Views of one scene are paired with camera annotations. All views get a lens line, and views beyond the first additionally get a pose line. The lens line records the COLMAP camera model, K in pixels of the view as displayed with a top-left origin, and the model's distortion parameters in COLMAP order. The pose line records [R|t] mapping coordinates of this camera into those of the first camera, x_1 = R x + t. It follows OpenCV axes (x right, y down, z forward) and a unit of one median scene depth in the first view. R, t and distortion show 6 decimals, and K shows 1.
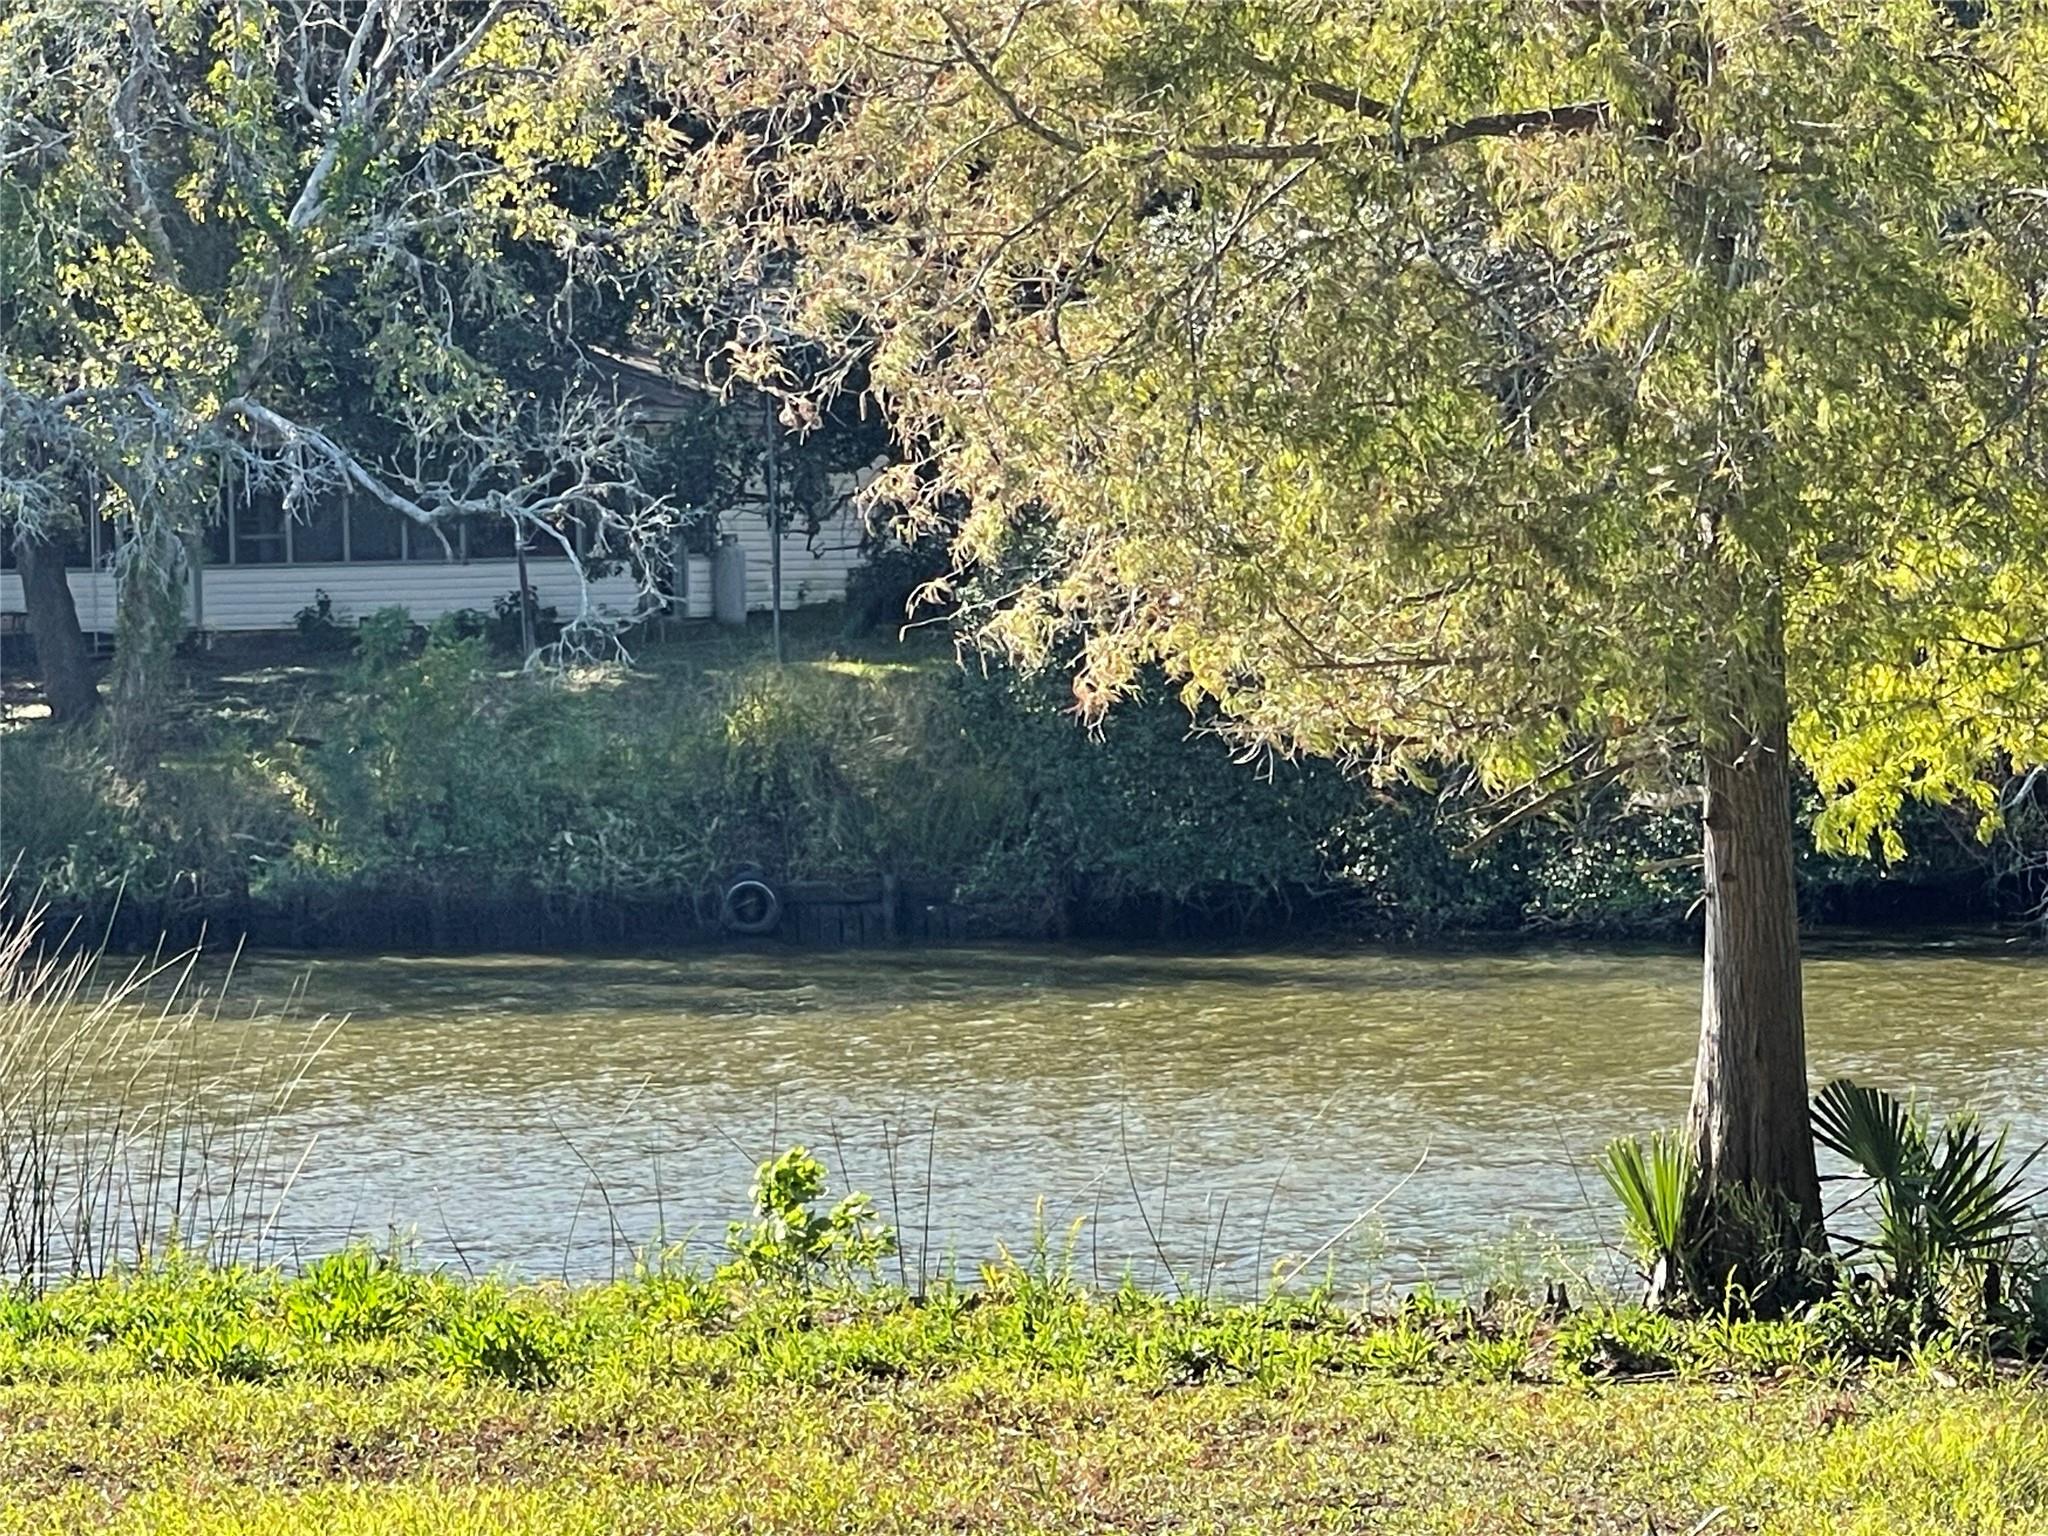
lens RADIAL K [[8898.0, 0, 1031.4], [0, 8898.0, 767.6], [0, 0, 1]] dist [0.105882, 0.000000]
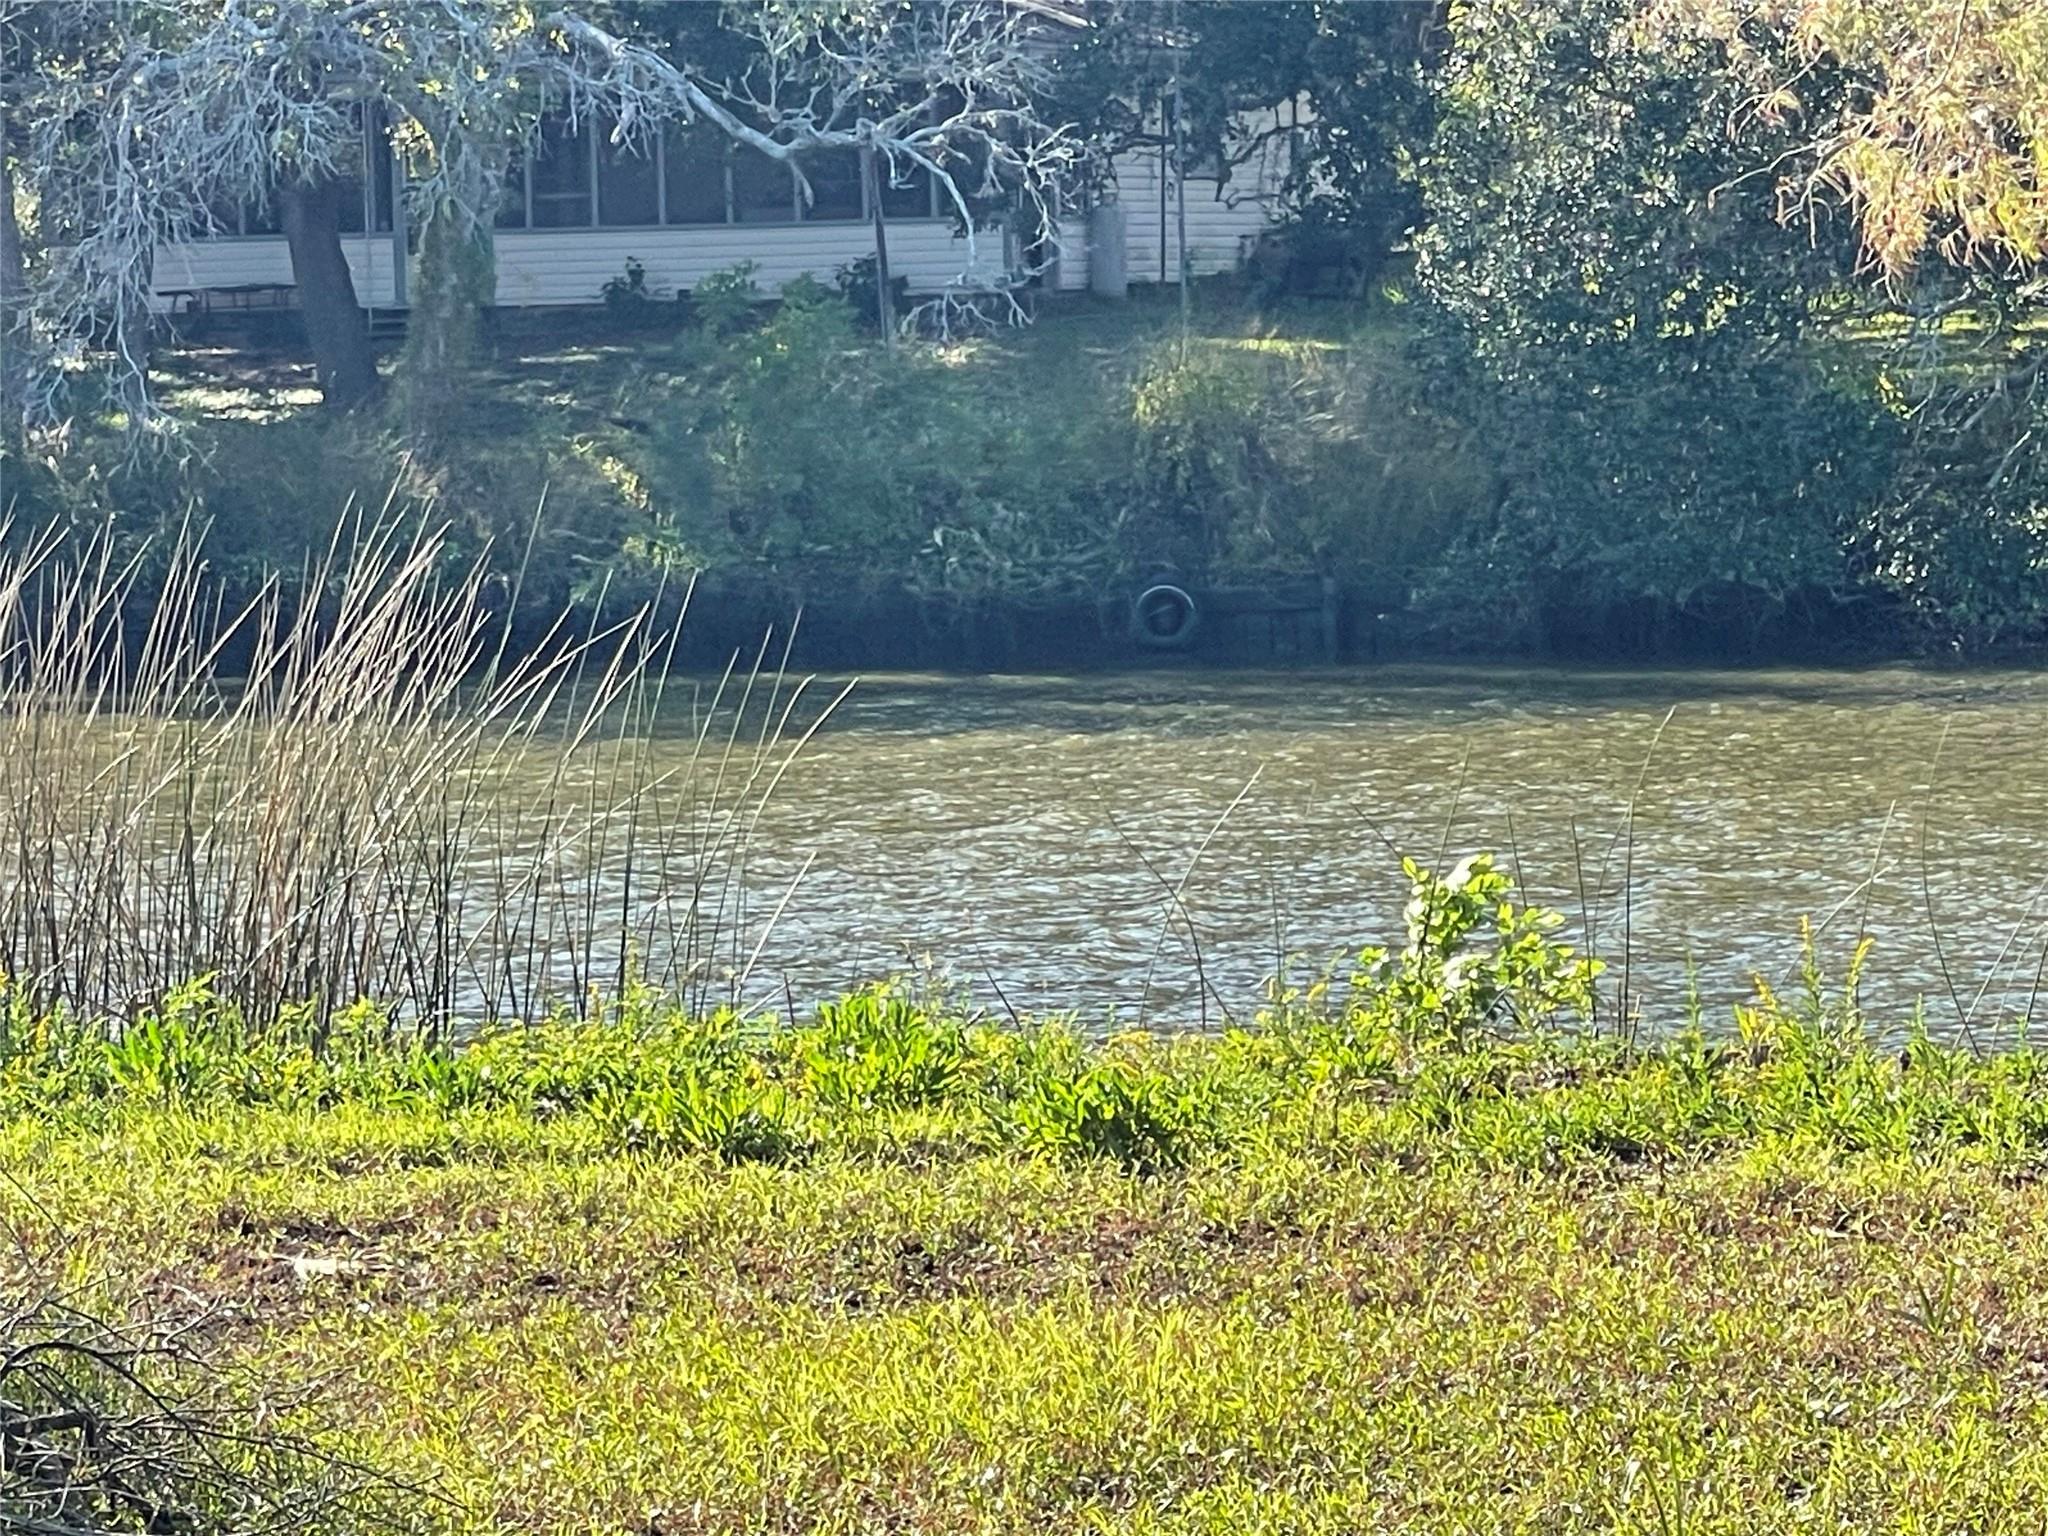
lens RADIAL K [[9757.2, 0, 1023.9], [0, 9757.2, 767.8], [0, 0, 1]] dist [0.185686, 0.000000]
pose [[0.999501, 0.000085, -0.031594, -0.016026], [0.000739, 0.999660, 0.026074, 0.006048], [0.031585, -0.026084, 0.999161, 0.077648]]
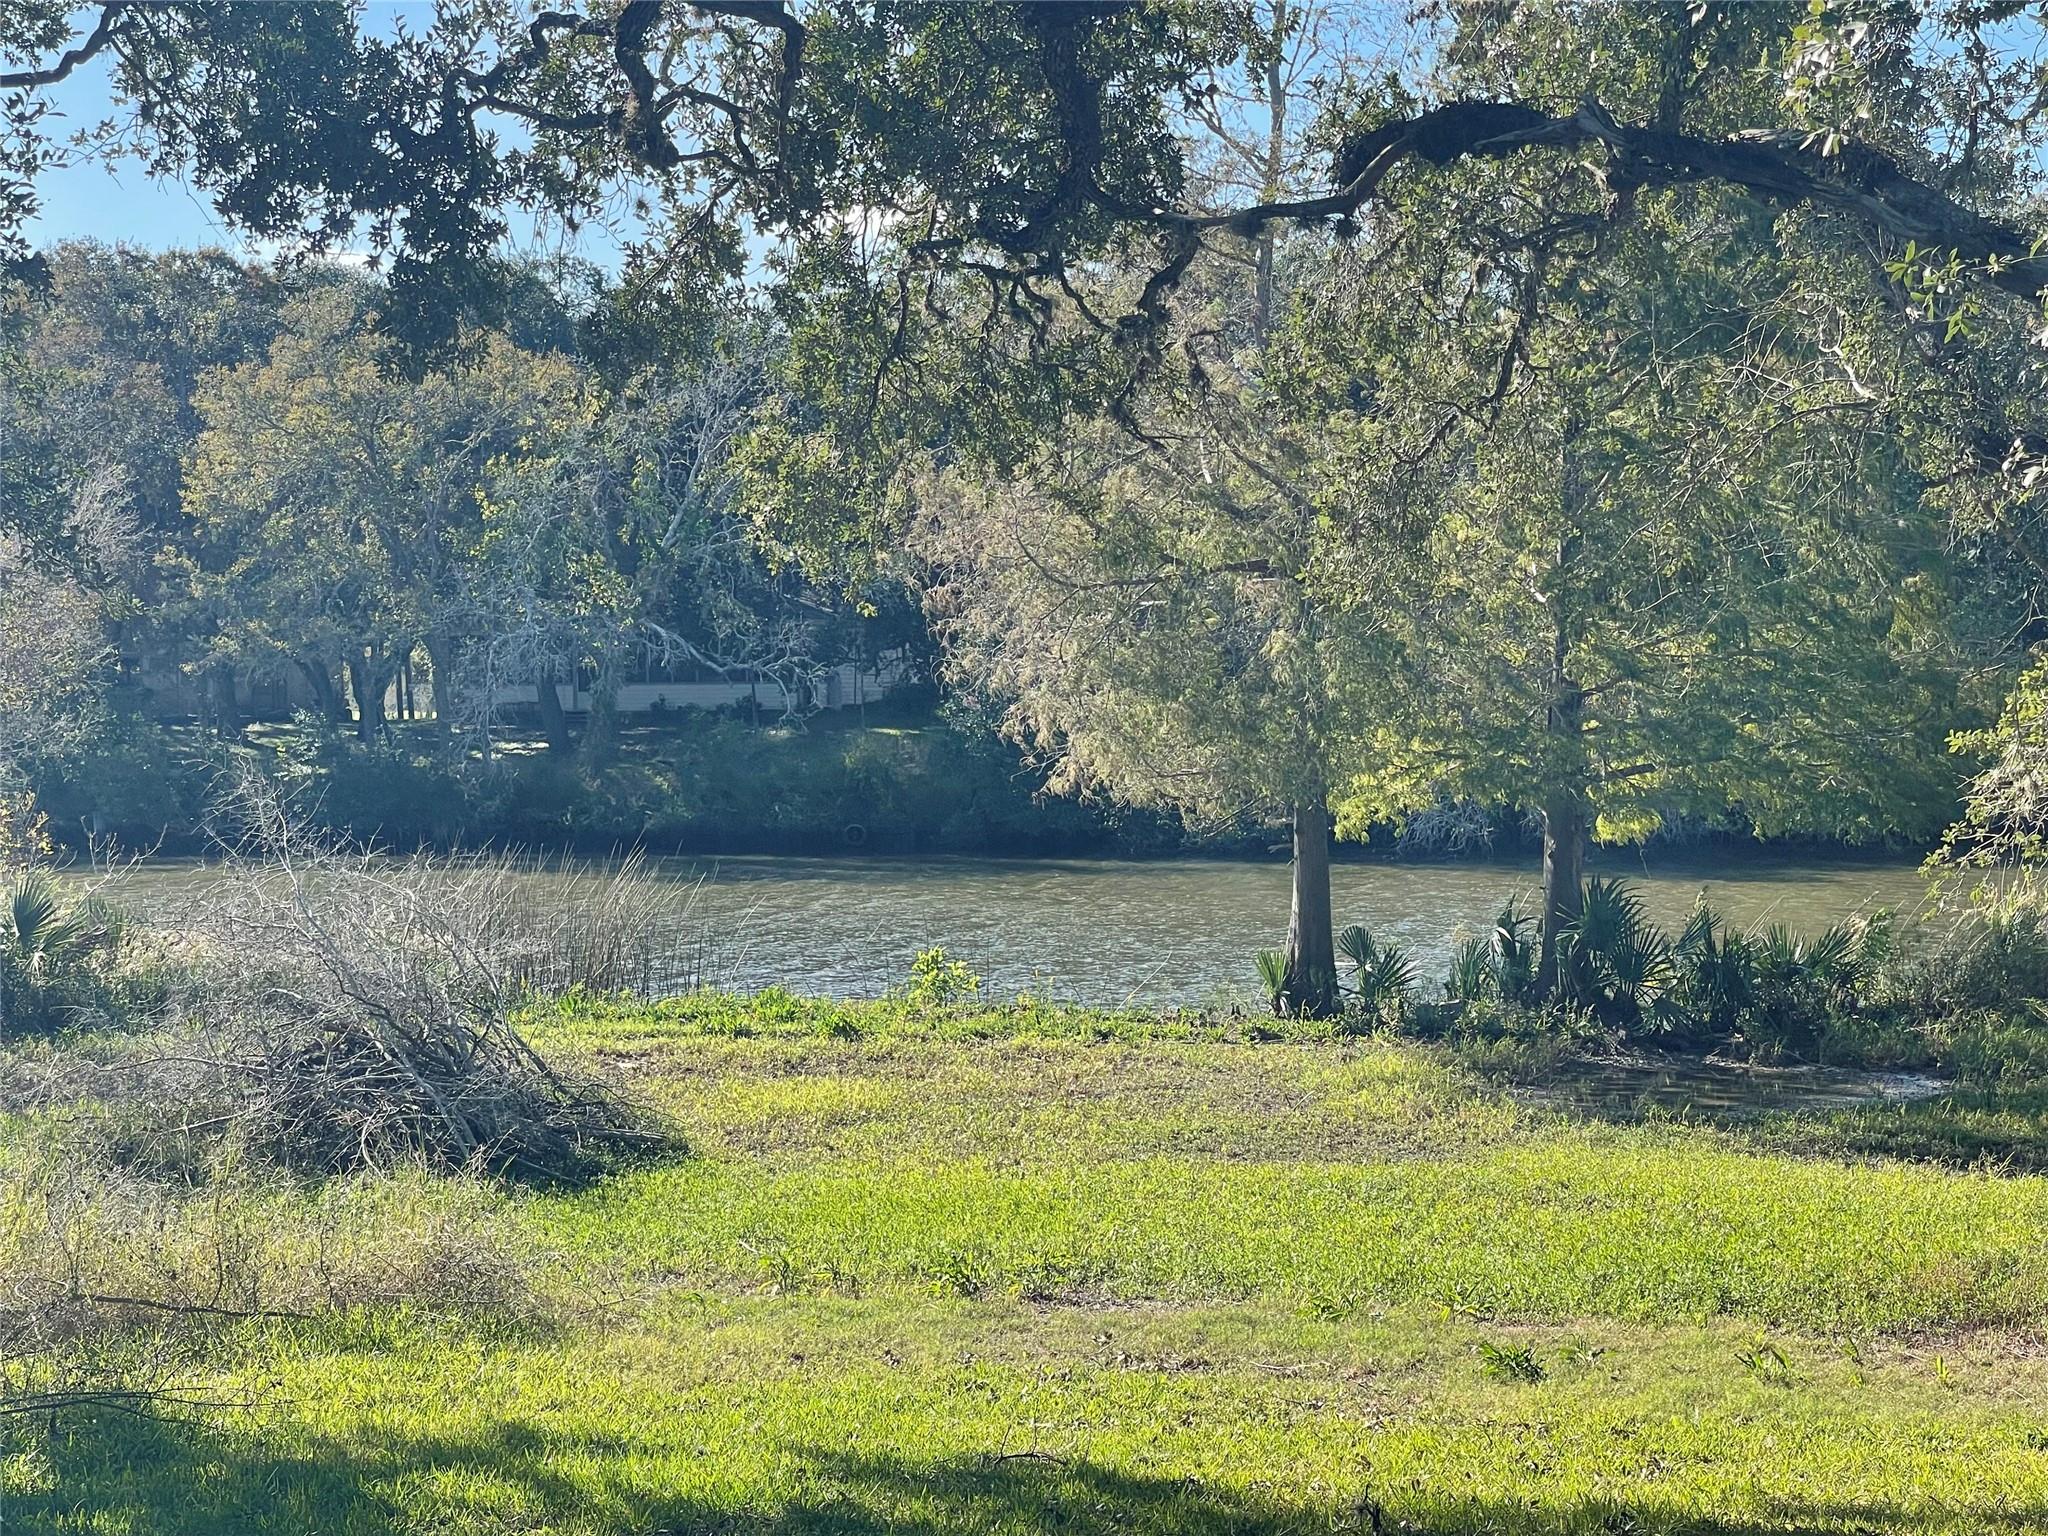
lens RADIAL K [[4000.1, 0, 1006.3], [0, 4000.1, 770.5], [0, 0, 1]] dist [0.044390, 0.000000]
pose [[0.999703, 0.011938, 0.021237, -0.014255], [-0.012017, 0.999921, 0.003583, -0.006092], [-0.021193, -0.003837, 0.999768, -0.074031]]
